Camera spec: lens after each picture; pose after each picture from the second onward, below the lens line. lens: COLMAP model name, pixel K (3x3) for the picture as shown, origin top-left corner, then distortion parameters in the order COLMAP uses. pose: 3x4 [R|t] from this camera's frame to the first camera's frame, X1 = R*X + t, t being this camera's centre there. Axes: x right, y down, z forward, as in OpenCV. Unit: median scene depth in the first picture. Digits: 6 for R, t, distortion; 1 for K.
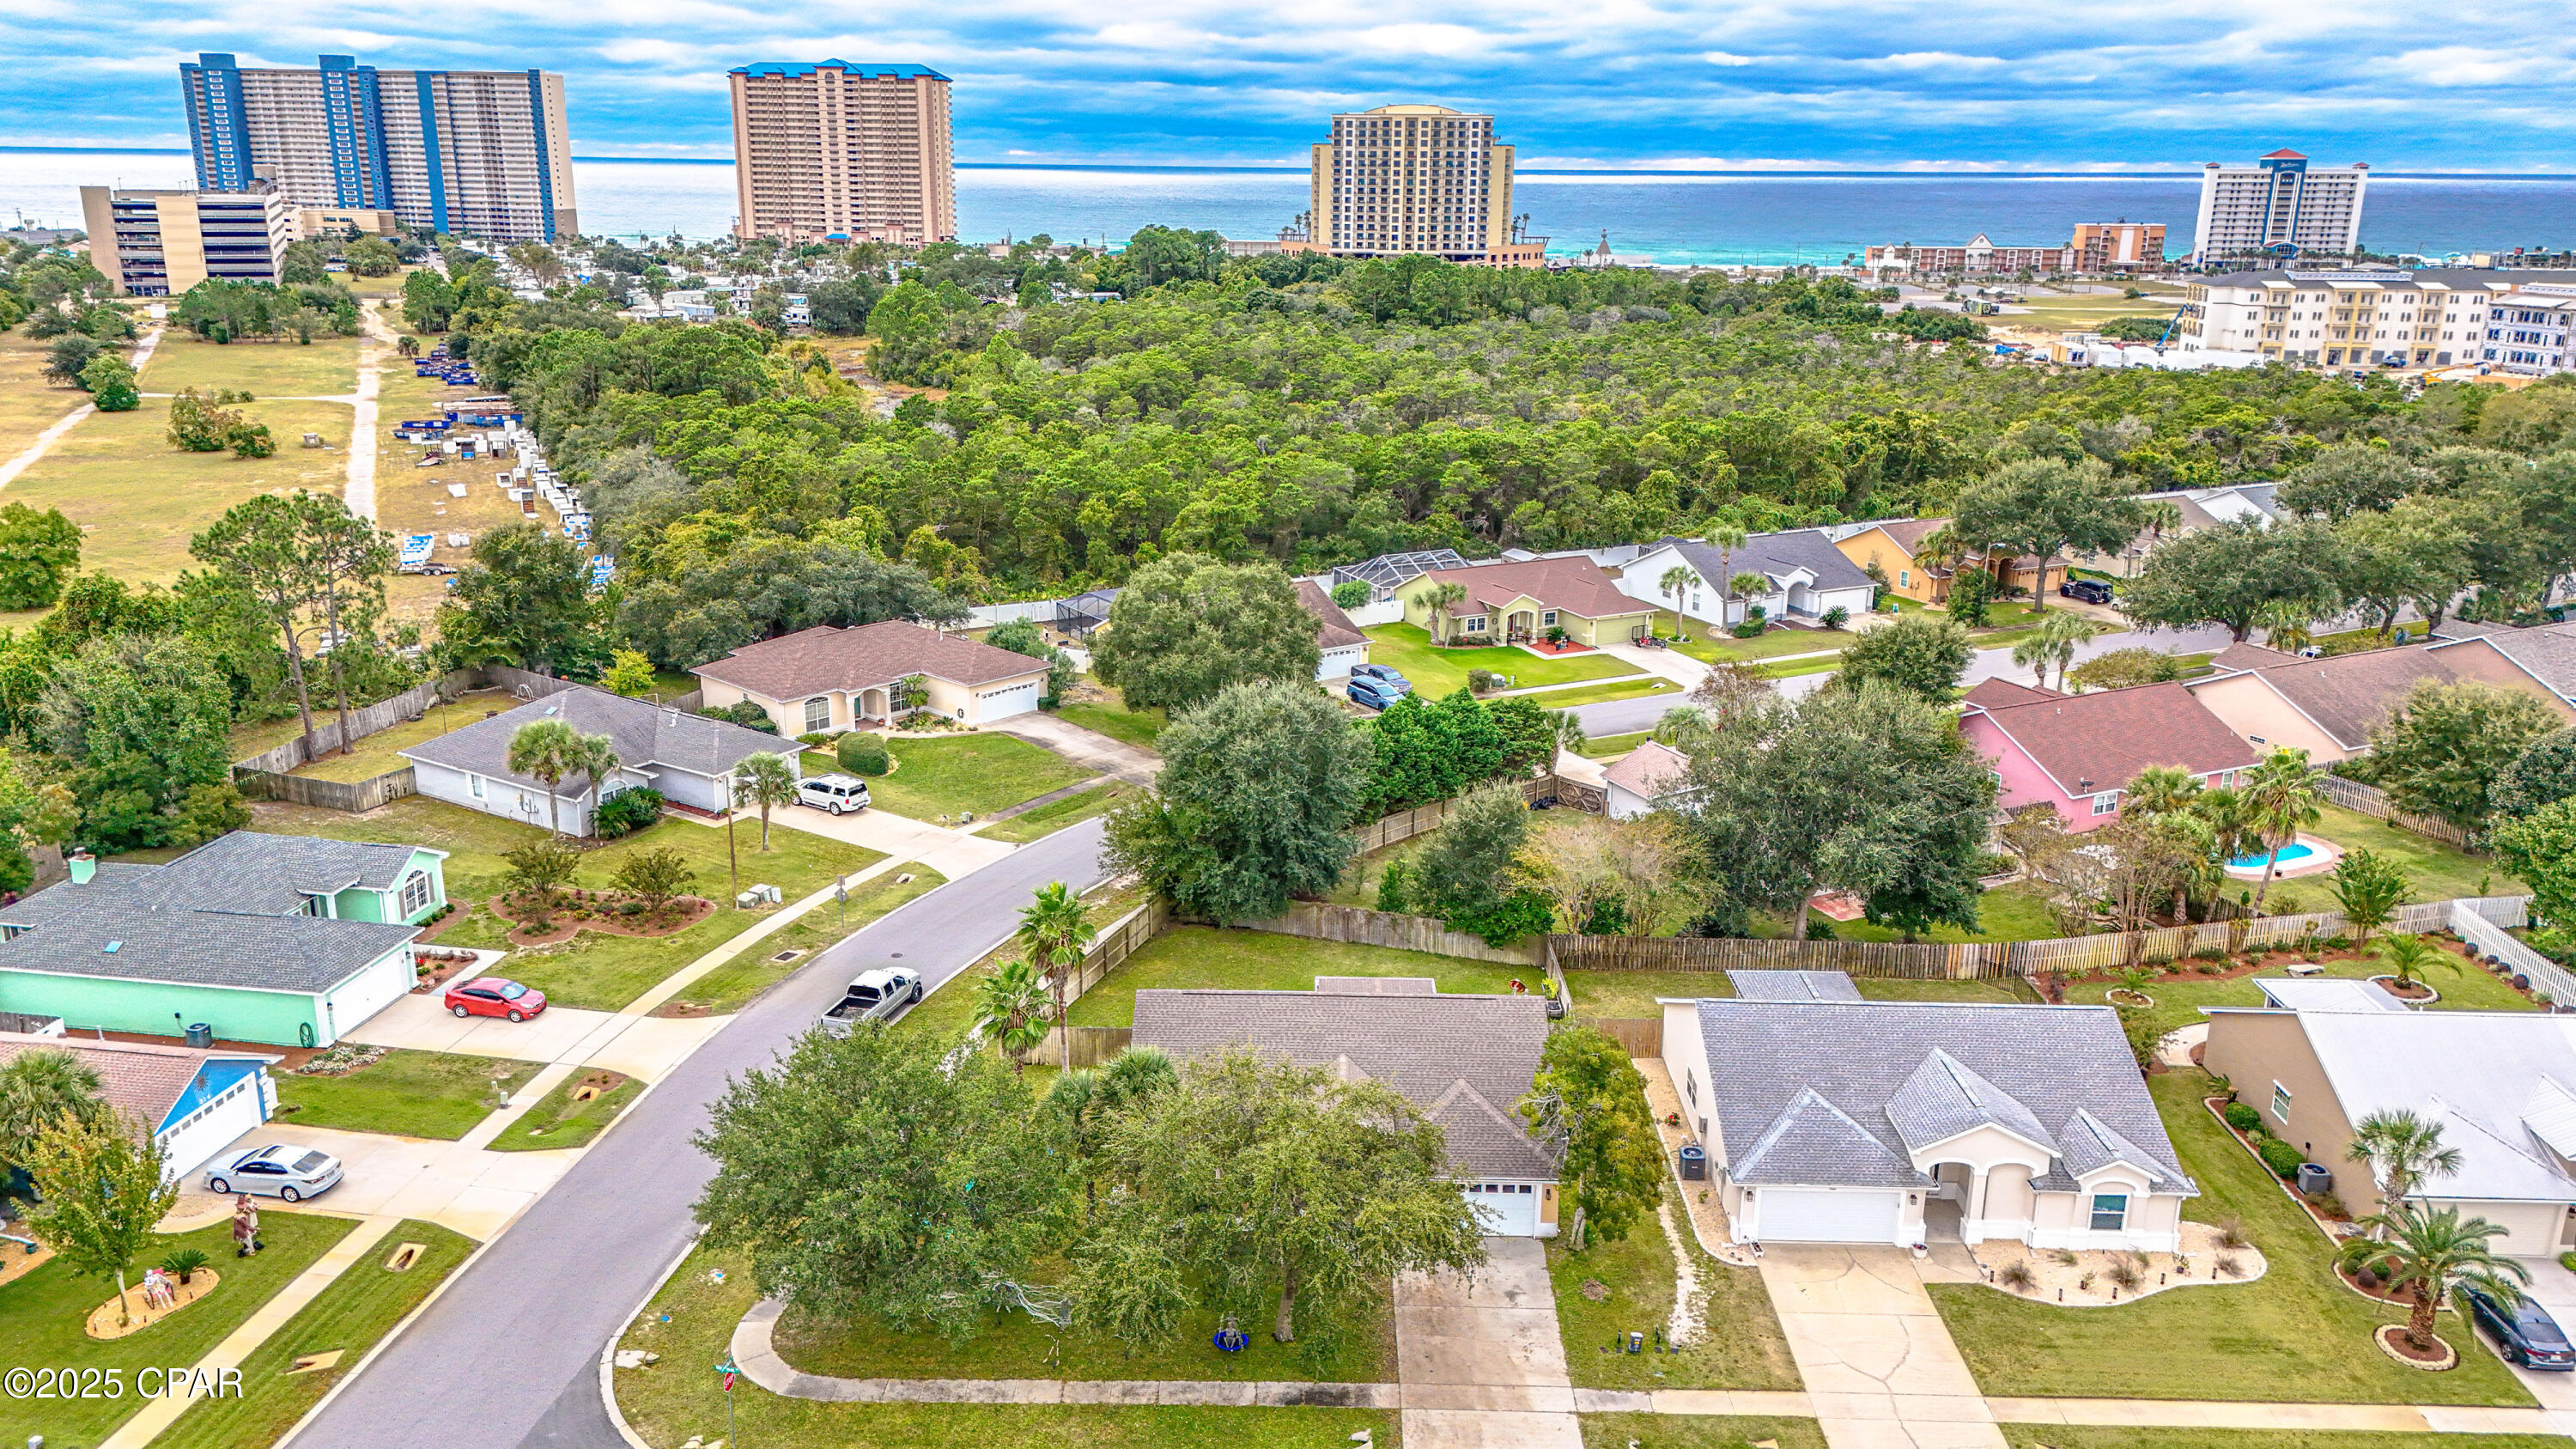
lens RADIAL K [[1881.4, 0, 1285.2], [0, 1881.4, 712.4], [0, 0, 1]] dist [0.083277, -0.077596]
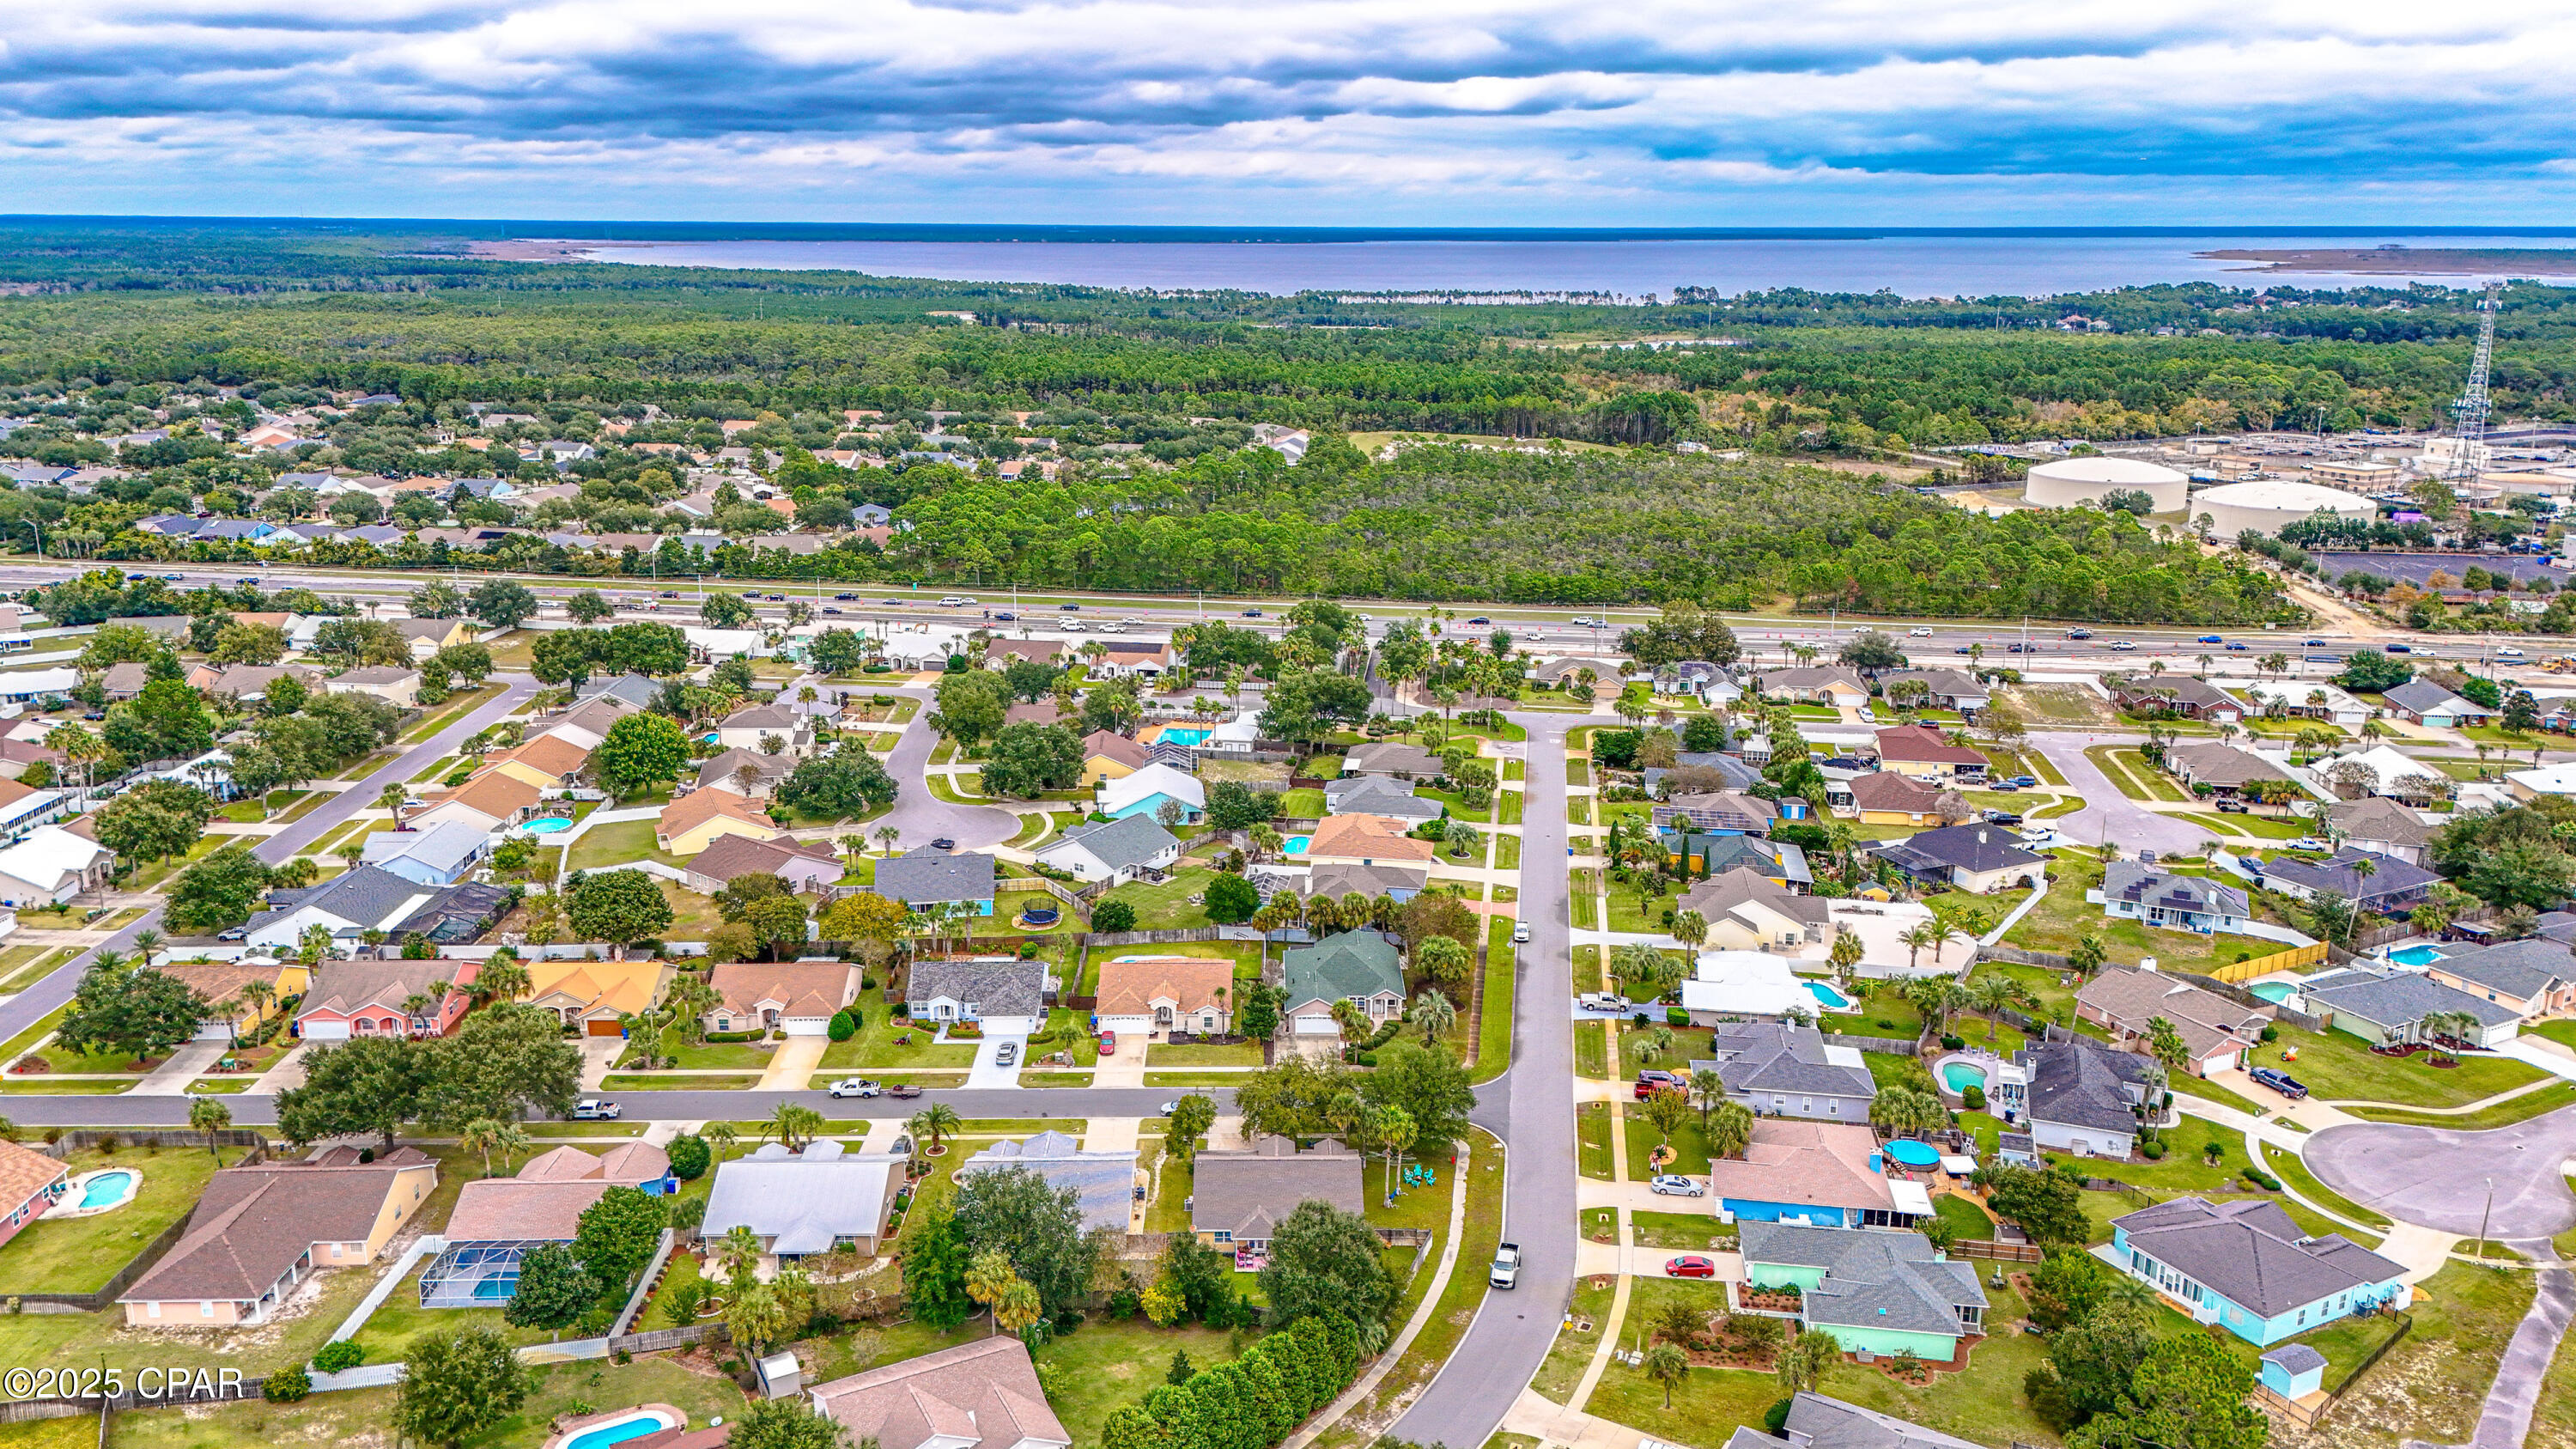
lens RADIAL K [[1881.4, 0, 1287.0], [0, 1881.4, 707.0], [0, 0, 1]] dist [0.083277, -0.077596]
pose [[-0.999528, -0.011146, -0.028639, 0.042647], [-0.024105, 0.862382, 0.505684, -0.723336], [0.019062, 0.506136, -0.862243, 1.277928]]
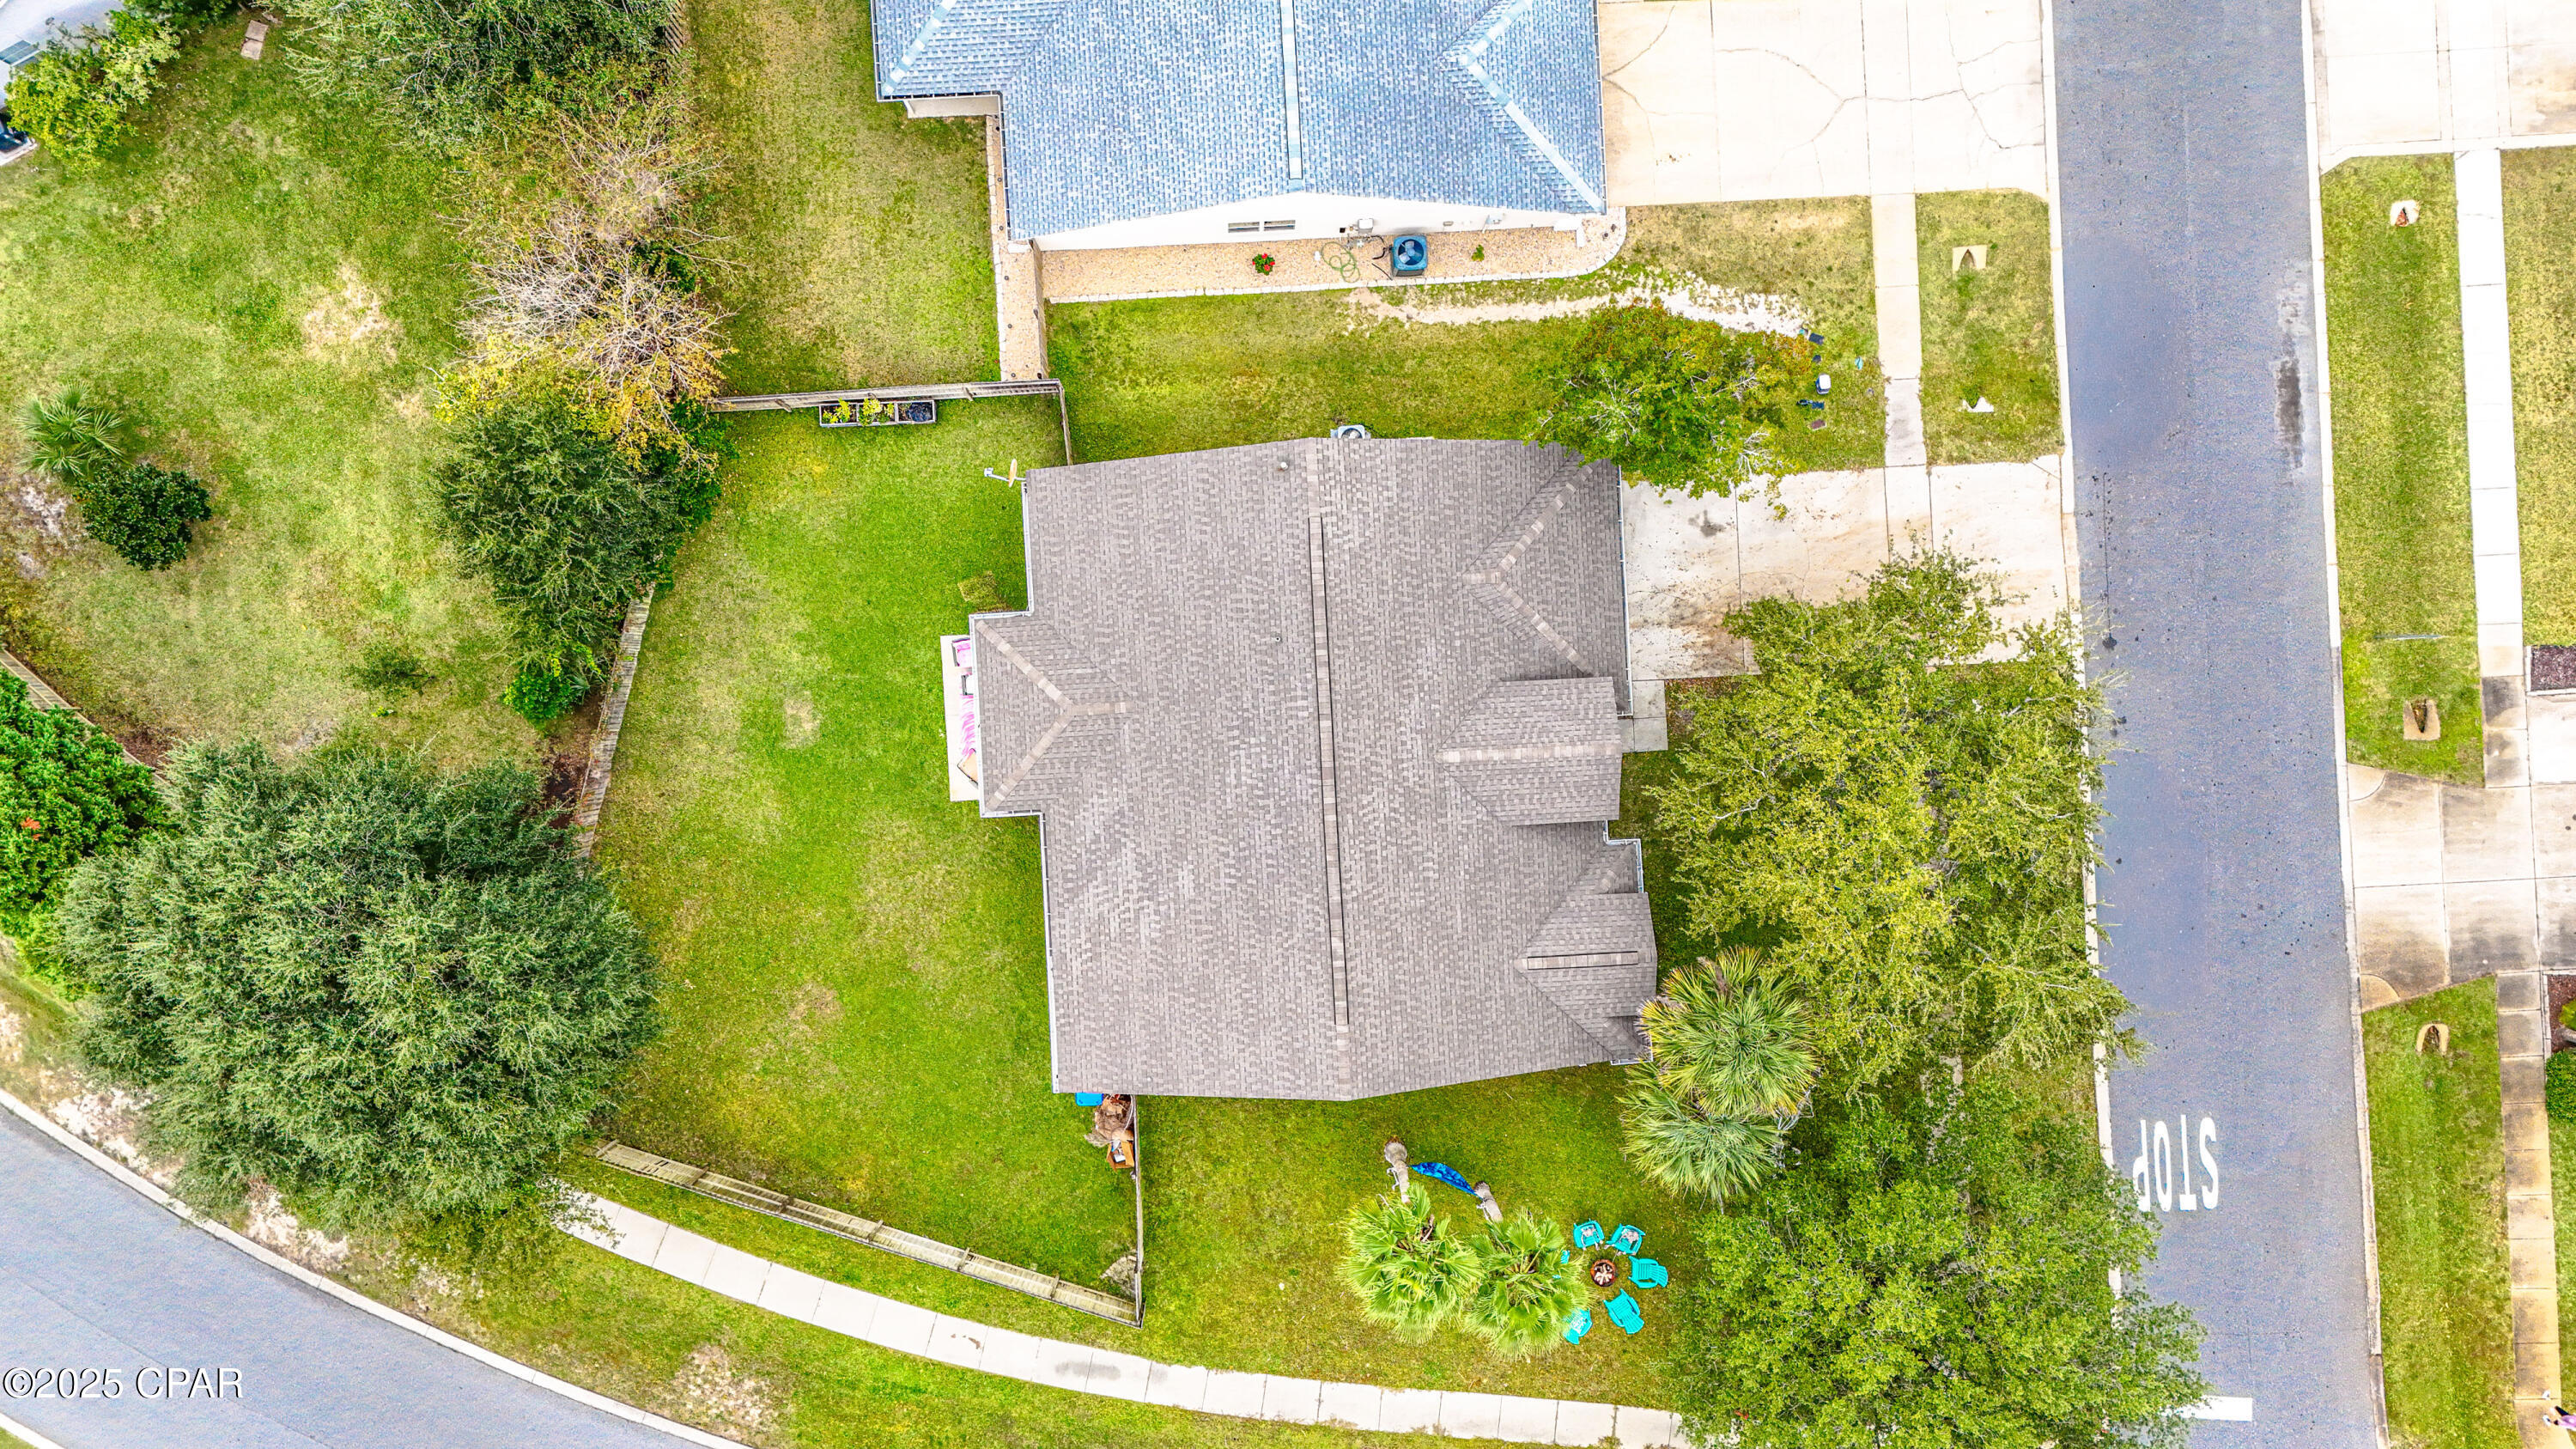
lens RADIAL K [[1881.4, 0, 1289.5], [0, 1881.4, 716.2], [0, 0, 1]] dist [0.083277, -0.077596]
pose [[-0.066627, -0.997729, -0.009899, 0.024046], [0.251106, -0.026369, 0.967600, -0.202513], [-0.965664, 0.061982, 0.252292, 0.388729]]
